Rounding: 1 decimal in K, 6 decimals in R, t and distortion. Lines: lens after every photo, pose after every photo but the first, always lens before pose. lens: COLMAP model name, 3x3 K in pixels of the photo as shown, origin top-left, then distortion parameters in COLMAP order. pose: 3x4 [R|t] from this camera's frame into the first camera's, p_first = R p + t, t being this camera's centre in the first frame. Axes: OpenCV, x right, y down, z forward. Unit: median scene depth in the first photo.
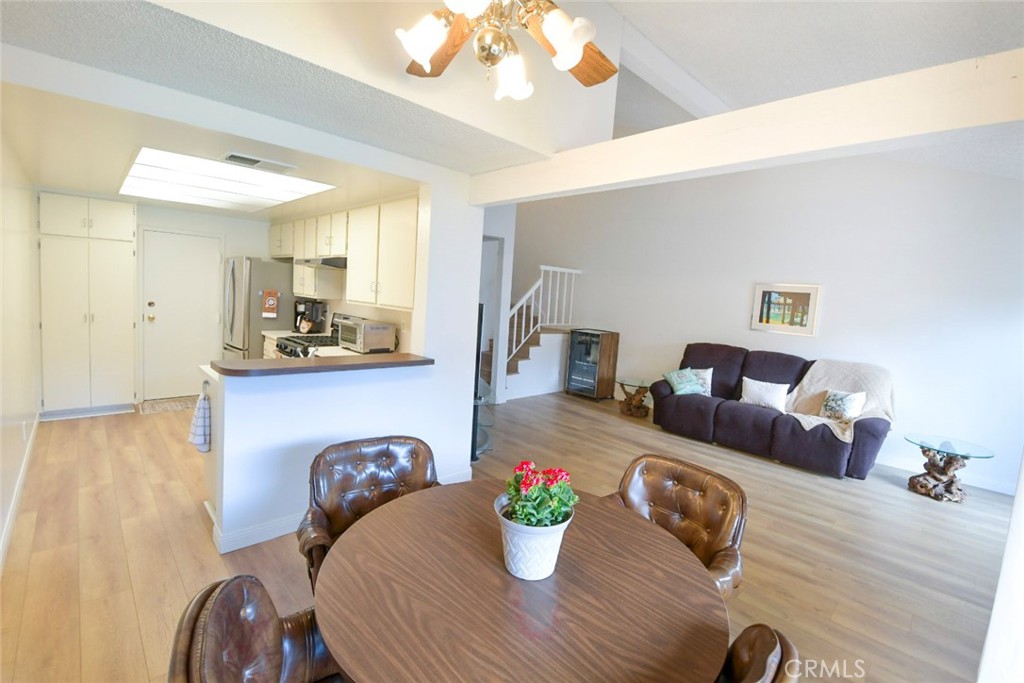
lens RADIAL K [[444.0, 0, 515.6], [0, 444.0, 331.7], [0, 0, 1]] dist [-0.000483, -0.013670]
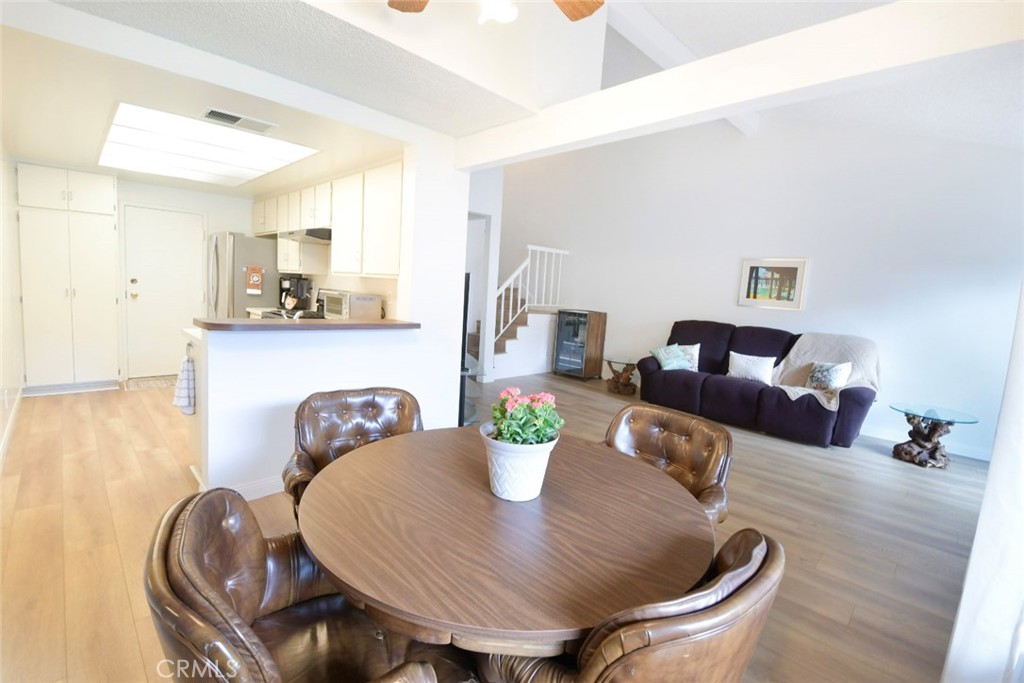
lens RADIAL K [[444.6, 0, 507.7], [0, 444.6, 335.8], [0, 0, 1]] dist [0.000420, -0.014193]
pose [[0.999951, -0.004391, 0.008825, 0.002165], [0.004183, 0.999718, 0.023387, 0.049426], [-0.008925, -0.023349, 0.999688, 0.002321]]
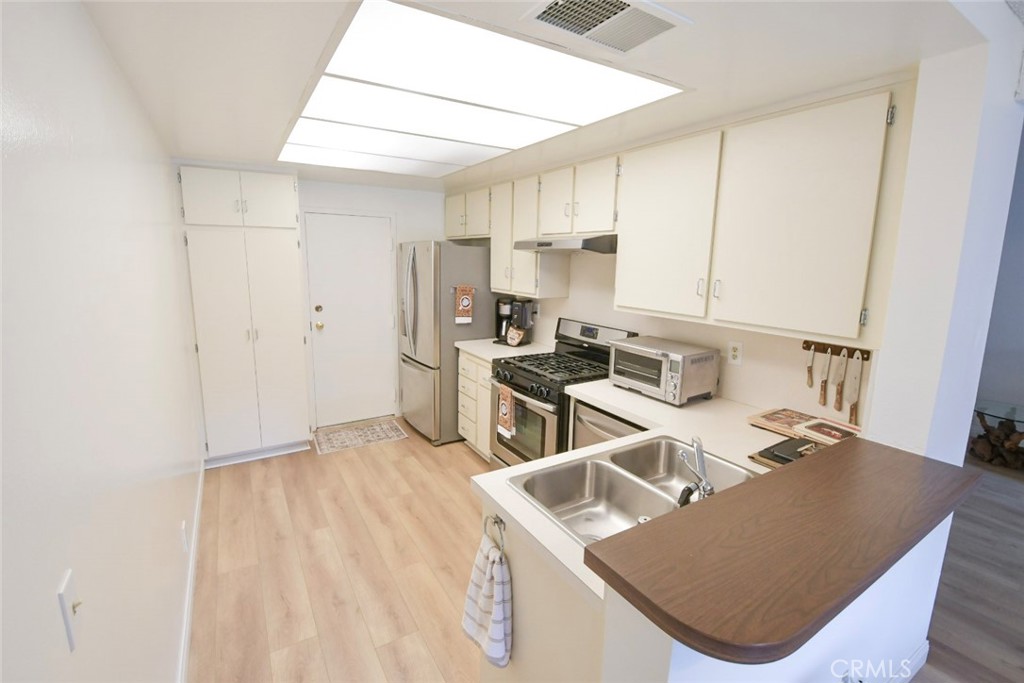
lens RADIAL K [[447.2, 0, 512.8], [0, 447.2, 335.2], [0, 0, 1]] dist [0.013447, -0.022645]
pose [[0.974832, -0.008091, -0.222792, -0.381699], [0.025479, 0.996837, 0.075282, -0.080889], [0.221478, -0.079064, 0.971955, 0.365626]]
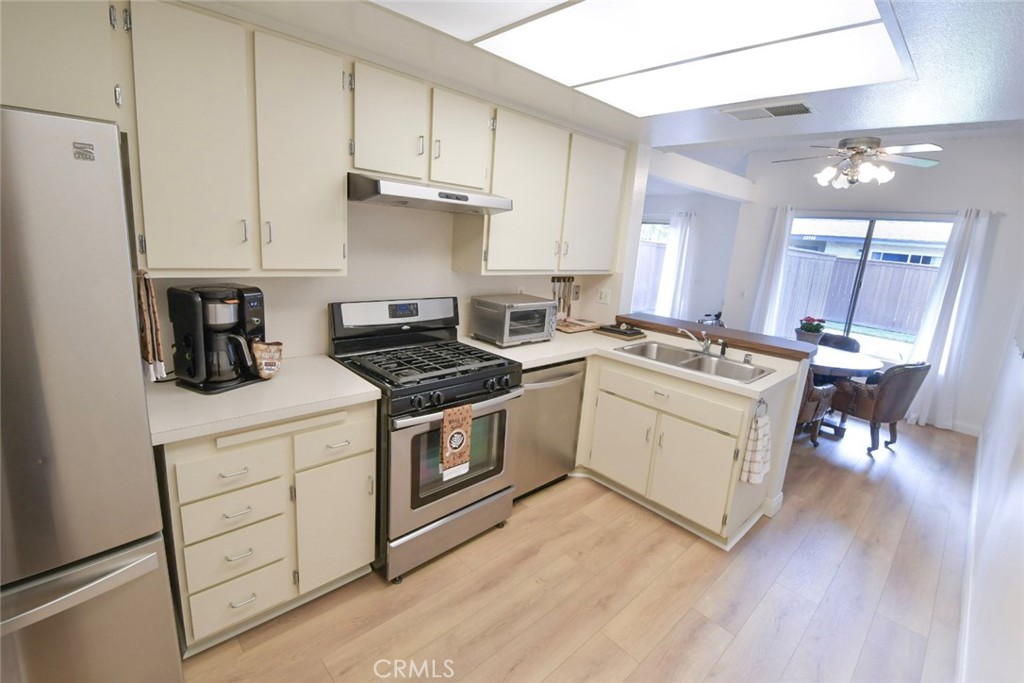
lens RADIAL K [[451.6, 0, 504.4], [0, 451.6, 332.4], [0, 0, 1]] dist [0.003814, -0.015380]
pose [[0.035607, -0.270281, 0.962123, -0.967454], [0.019511, 0.962738, 0.269732, -0.151284], [-0.999175, 0.009167, 0.039553, 0.947353]]
